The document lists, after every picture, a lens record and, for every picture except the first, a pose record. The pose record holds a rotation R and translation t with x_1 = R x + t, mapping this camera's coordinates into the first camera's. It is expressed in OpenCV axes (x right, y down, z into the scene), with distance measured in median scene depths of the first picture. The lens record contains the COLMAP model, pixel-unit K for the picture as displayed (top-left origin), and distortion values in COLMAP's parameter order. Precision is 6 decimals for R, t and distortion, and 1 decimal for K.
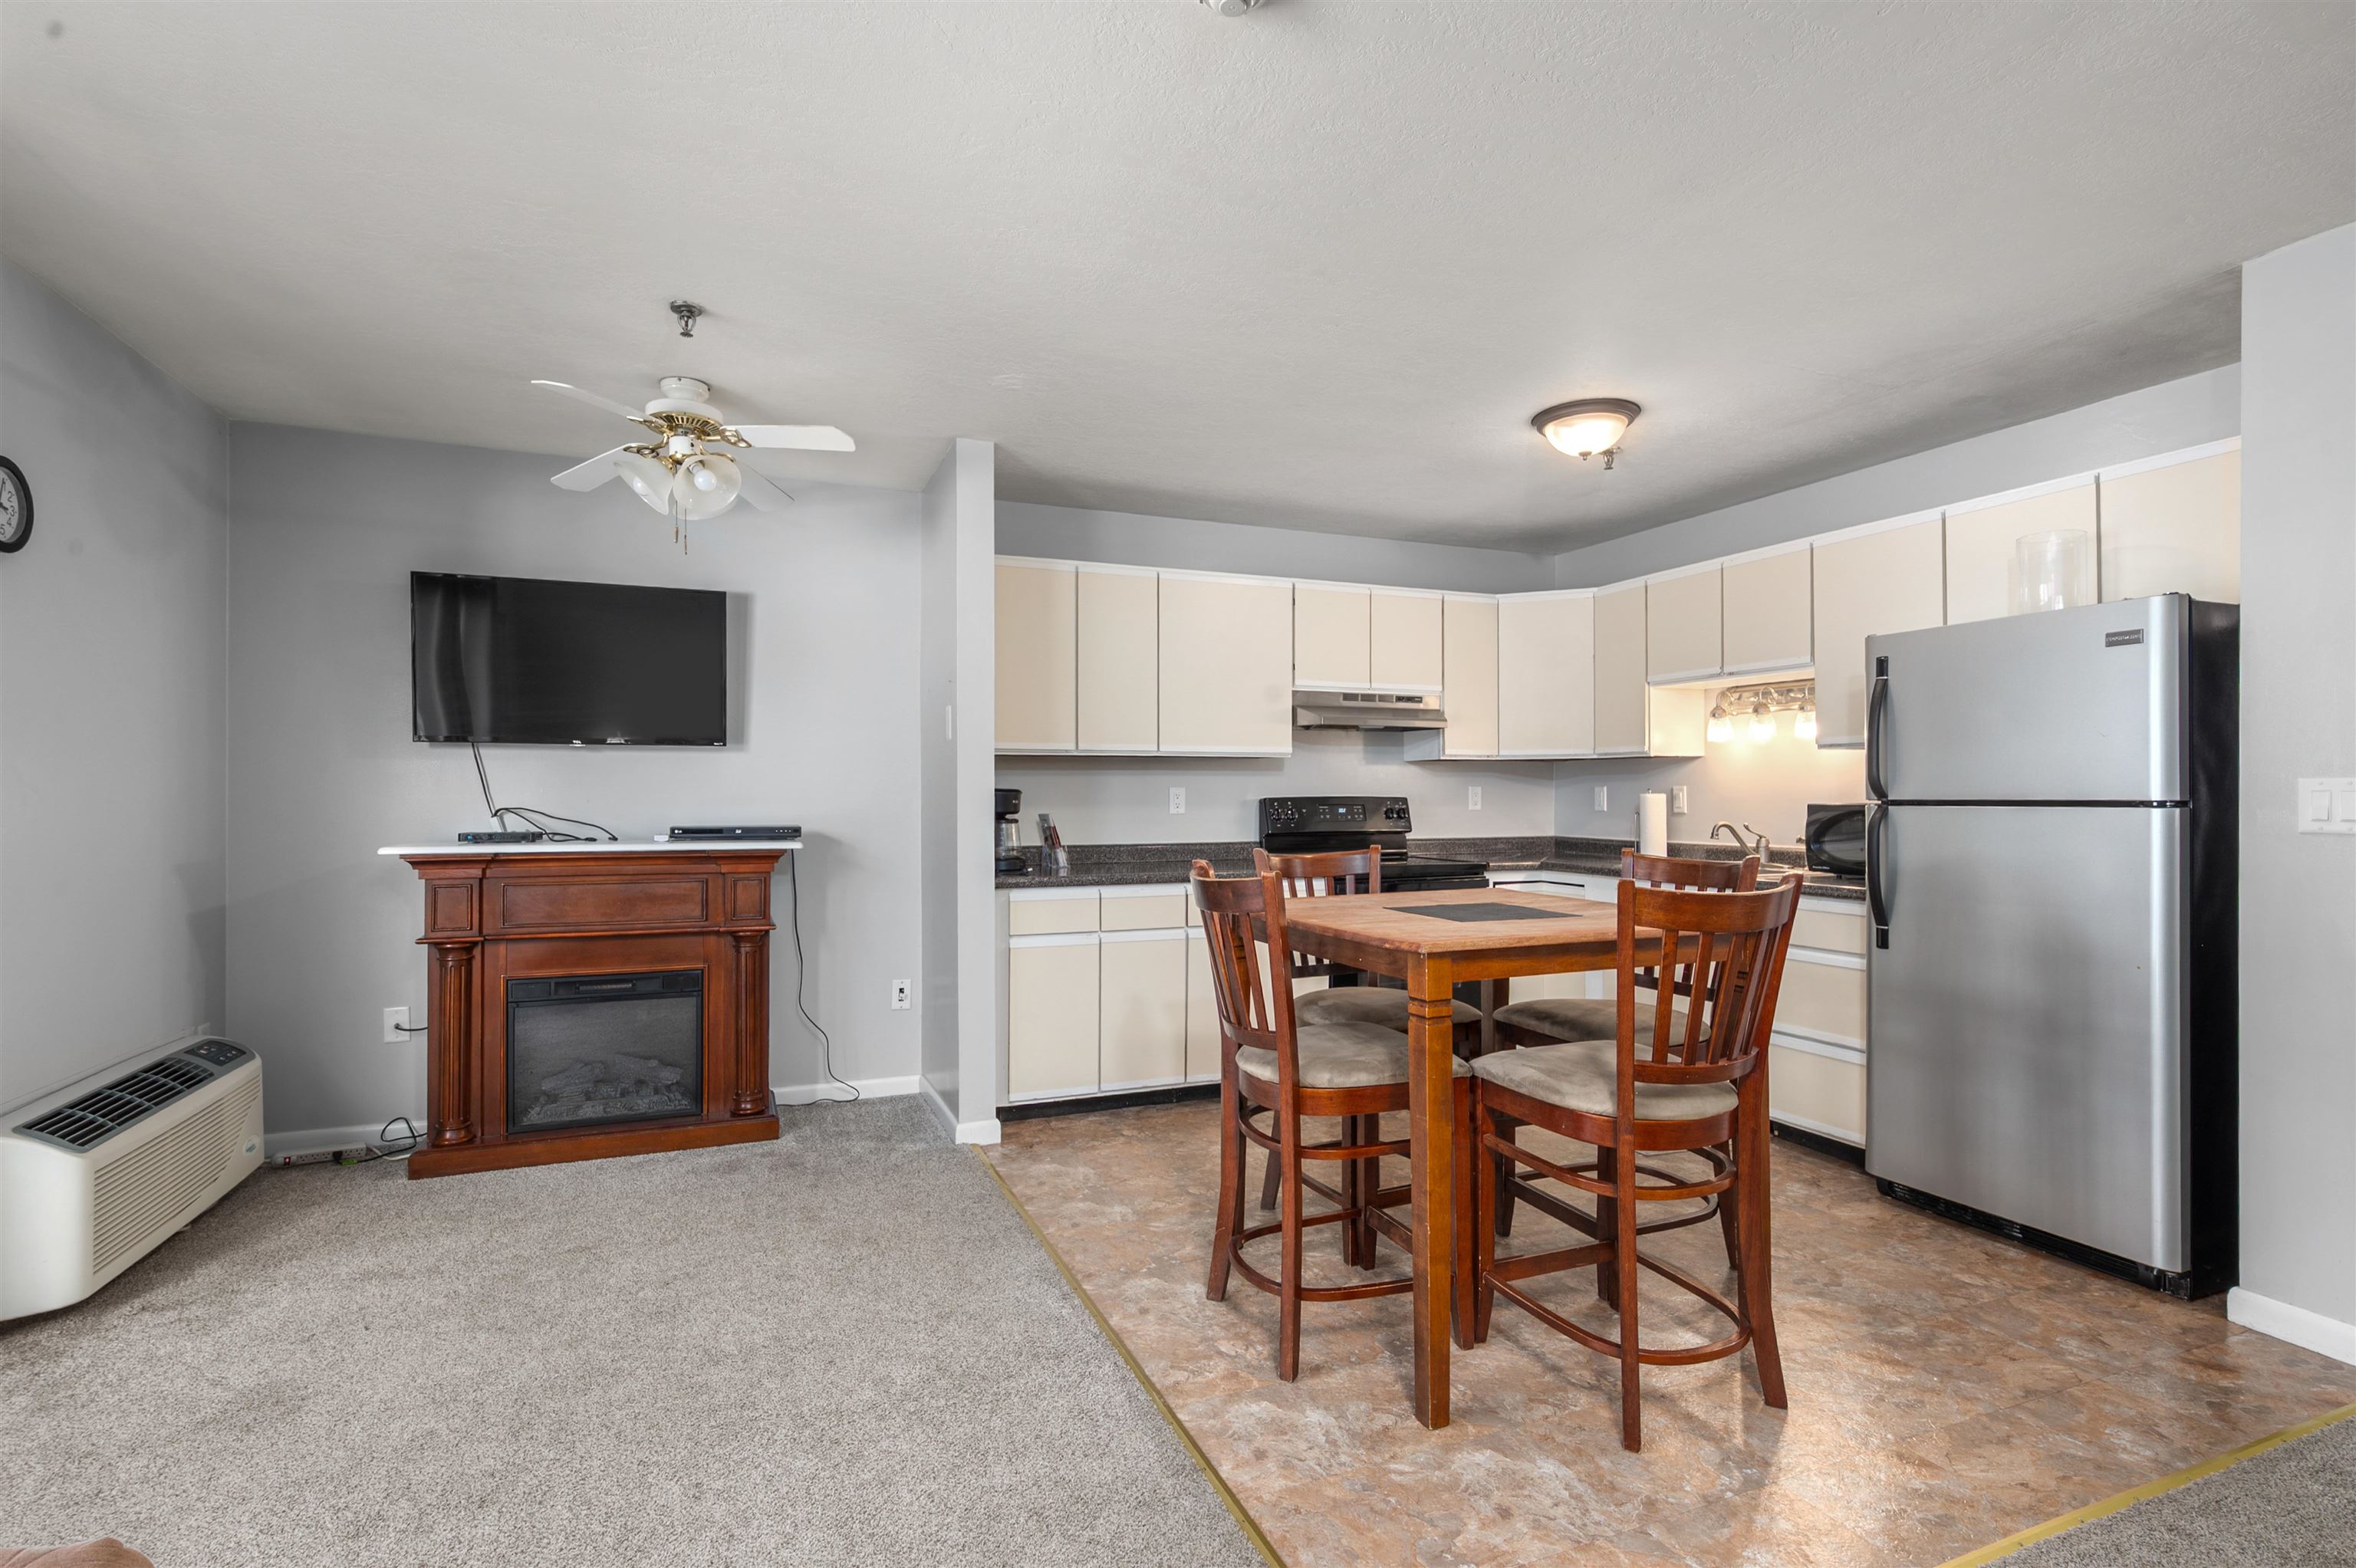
lens RADIAL K [[1064.9, 0, 1184.2], [0, 1064.9, 818.1], [0, 0, 1]] dist [0.001665, 0.000931]
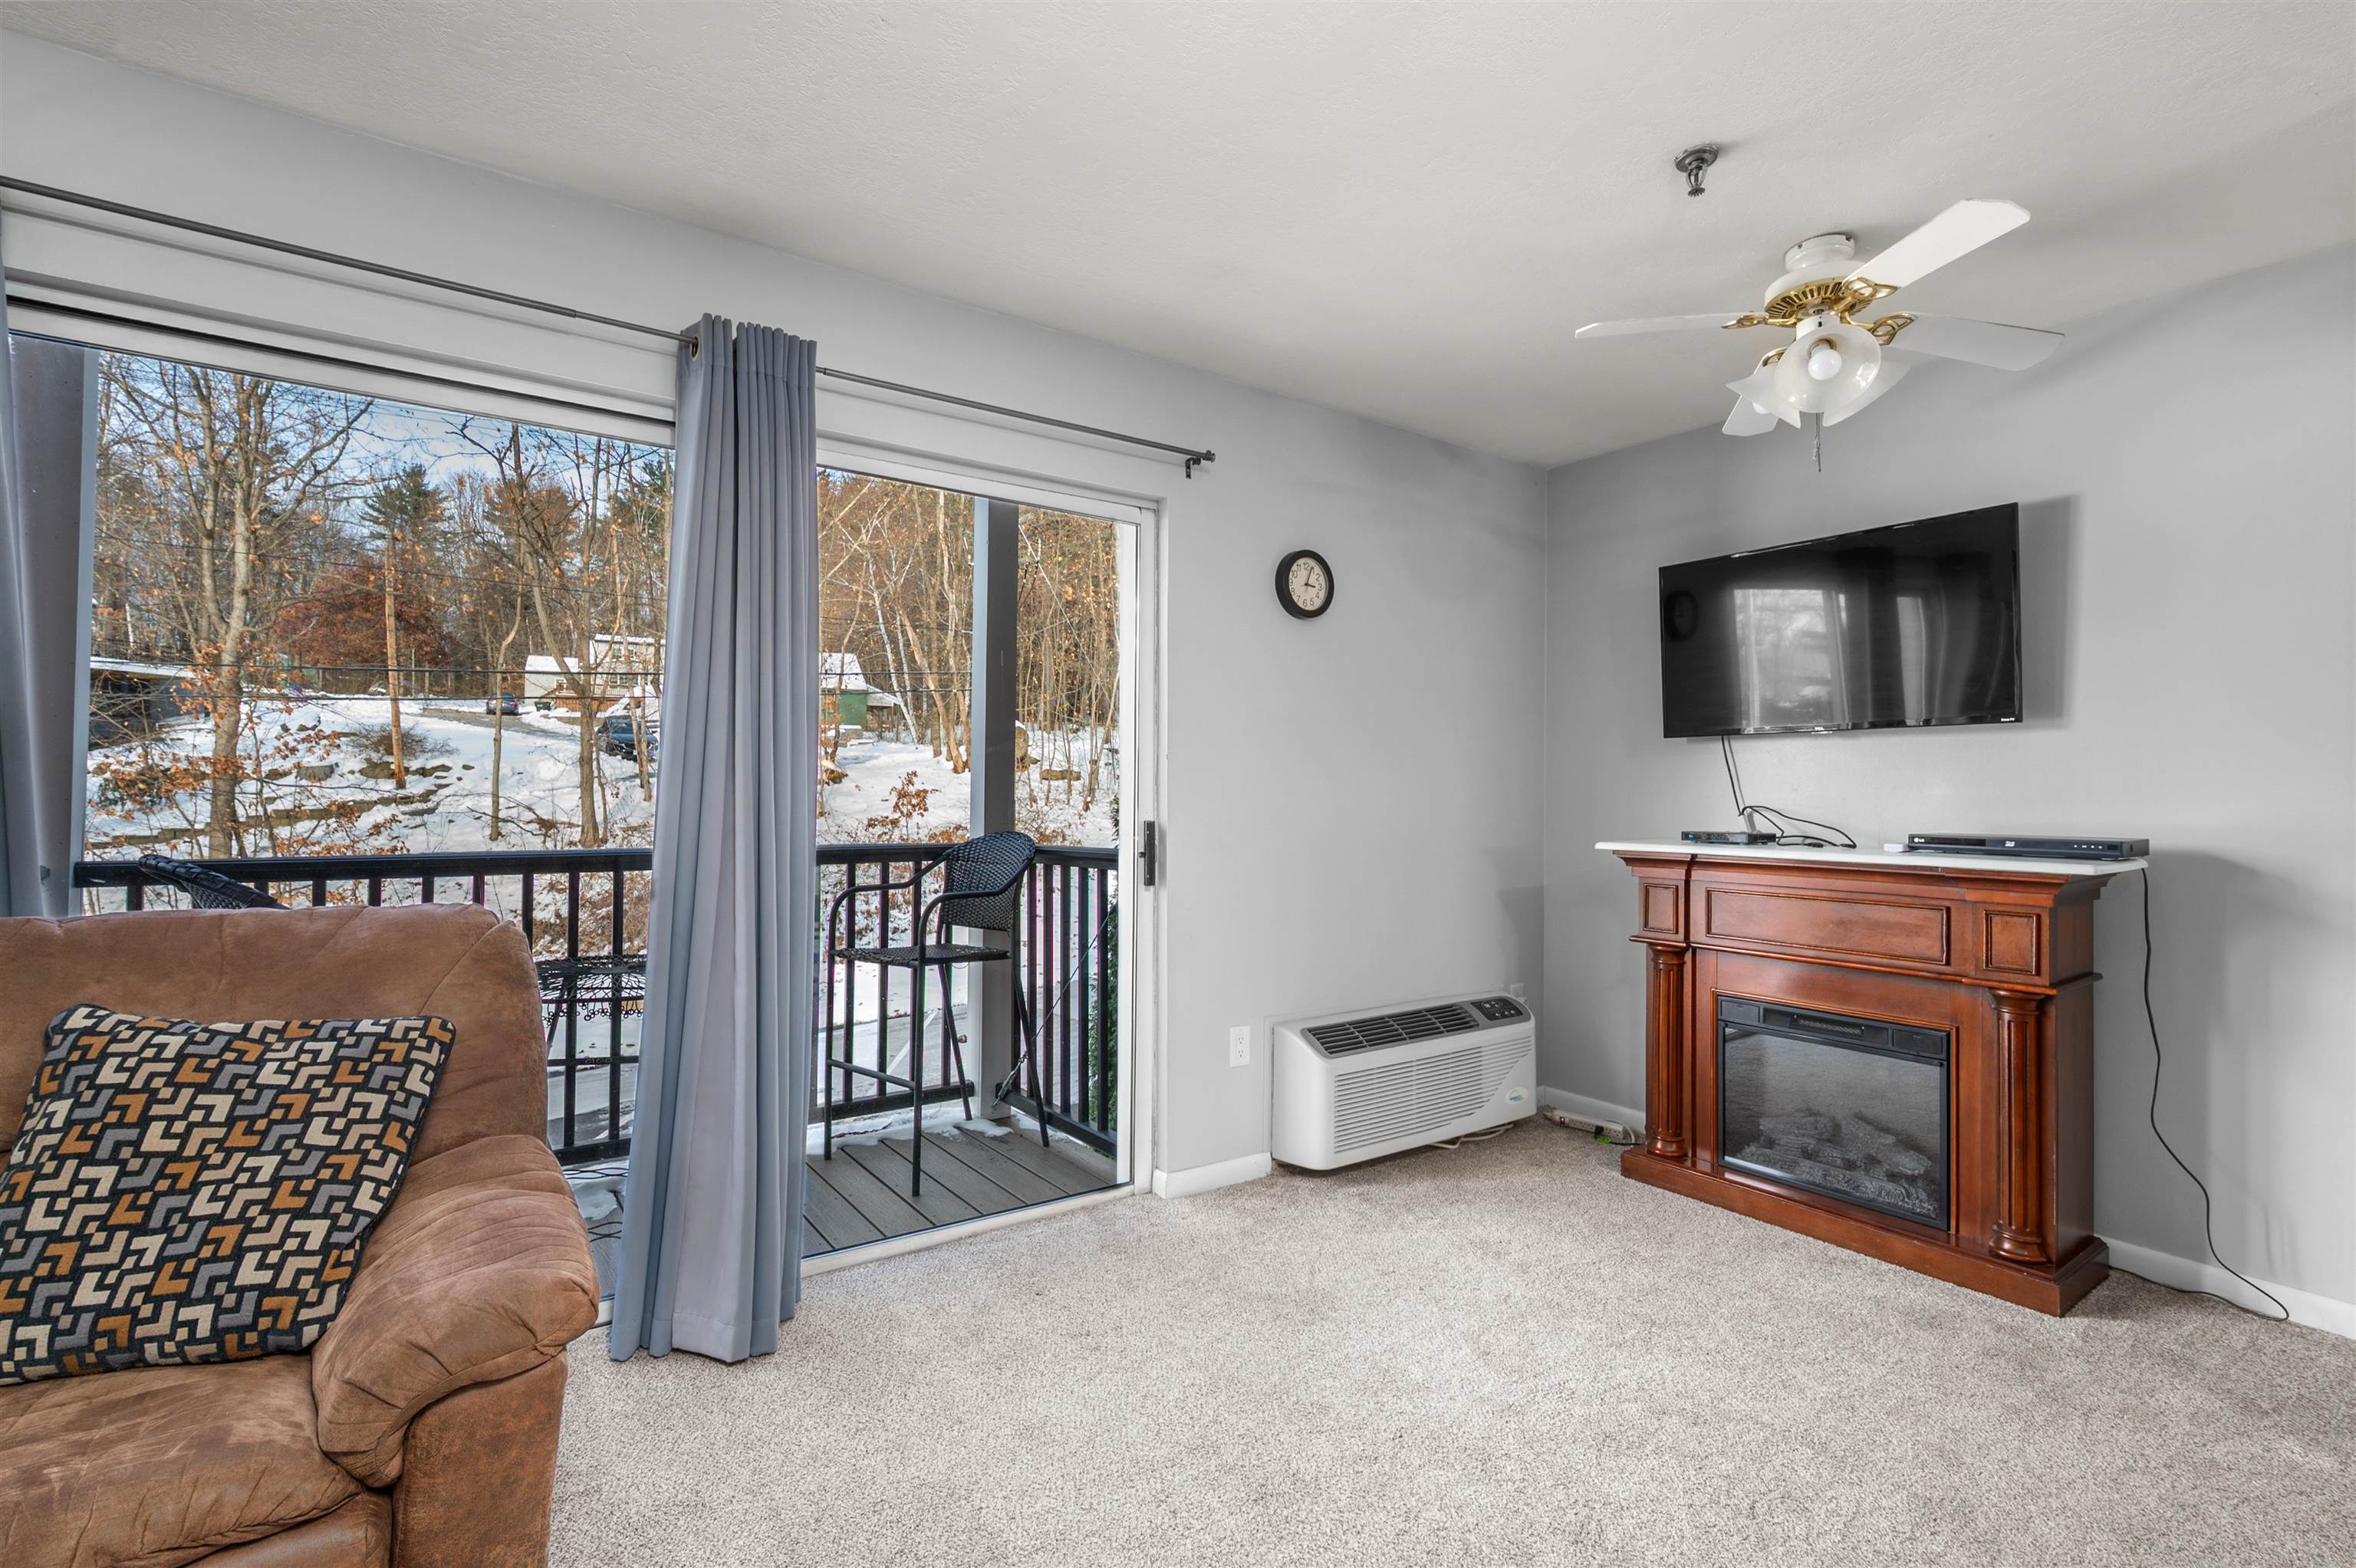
lens RADIAL K [[1064.9, 0, 1183.8], [0, 1064.9, 797.8], [0, 0, 1]] dist [0.001665, 0.000931]
pose [[0.220554, 0.005794, -0.975358, 0.153370], [-0.022465, 0.999747, 0.000859, -0.006700], [0.975116, 0.021722, 0.220628, 0.360841]]
